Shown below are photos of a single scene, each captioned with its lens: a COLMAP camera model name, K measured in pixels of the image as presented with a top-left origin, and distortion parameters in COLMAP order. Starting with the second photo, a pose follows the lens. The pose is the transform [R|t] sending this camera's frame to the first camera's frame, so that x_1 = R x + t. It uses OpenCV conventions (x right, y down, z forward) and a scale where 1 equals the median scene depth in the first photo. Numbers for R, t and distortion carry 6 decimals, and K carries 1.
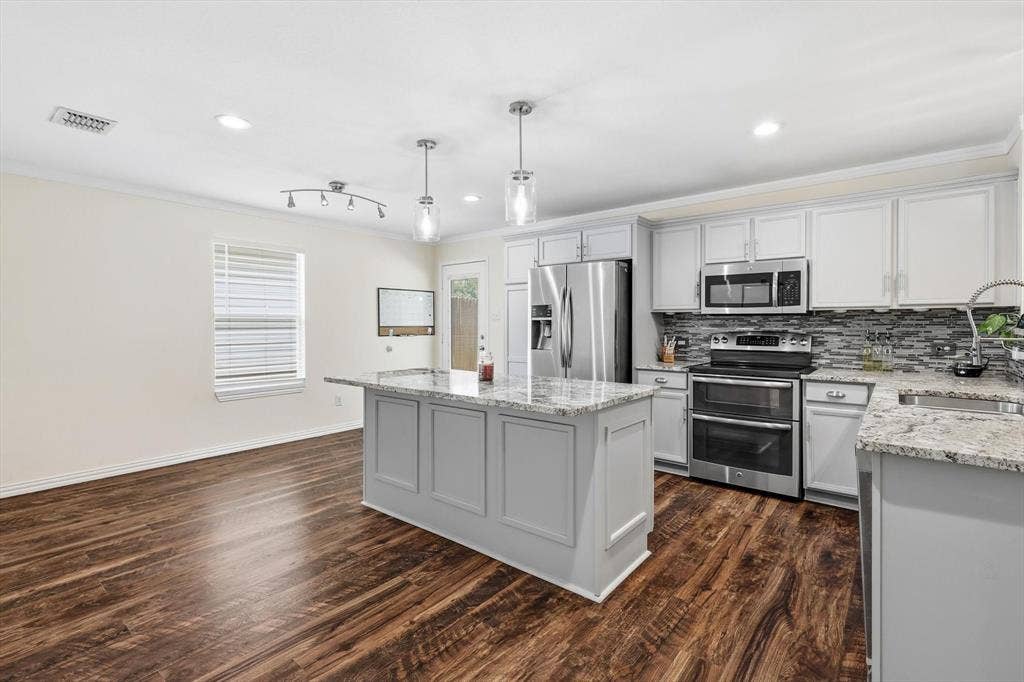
lens RADIAL K [[474.1, 0, 510.5], [0, 474.1, 327.4], [0, 0, 1]] dist [-0.000588, -0.000051]
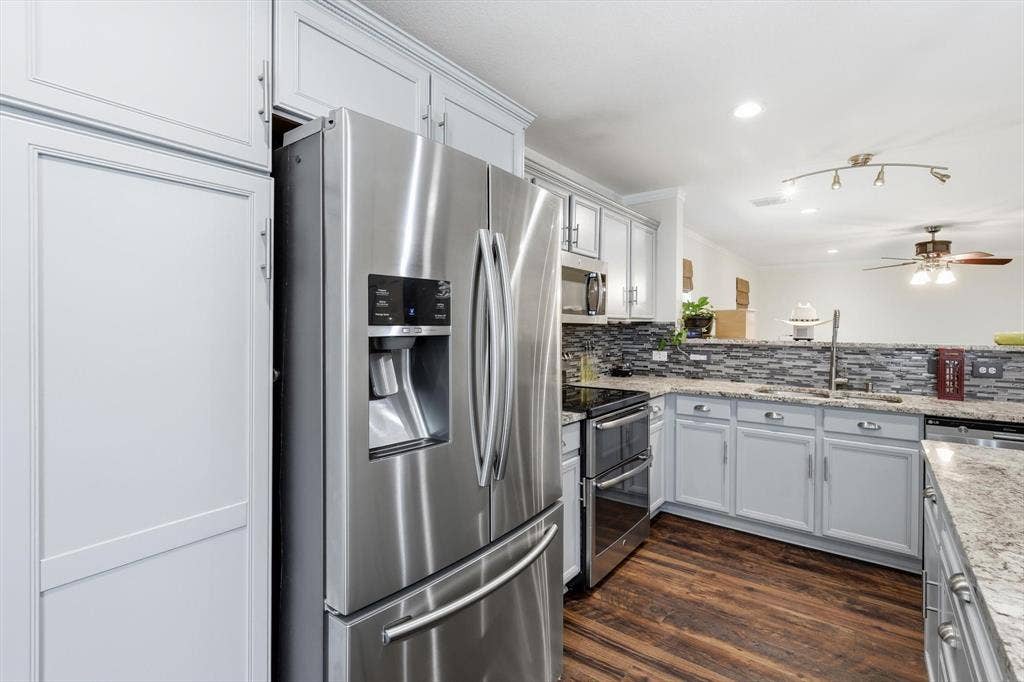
lens RADIAL K [[474.1, 0, 510.5], [0, 474.1, 327.4], [0, 0, 1]] dist [-0.000588, -0.000051]
pose [[-0.031720, -0.004340, 0.999487, -0.237422], [0.000897, 0.999990, 0.004371, -0.026931], [-0.999496, 0.001035, -0.031716, 1.149920]]
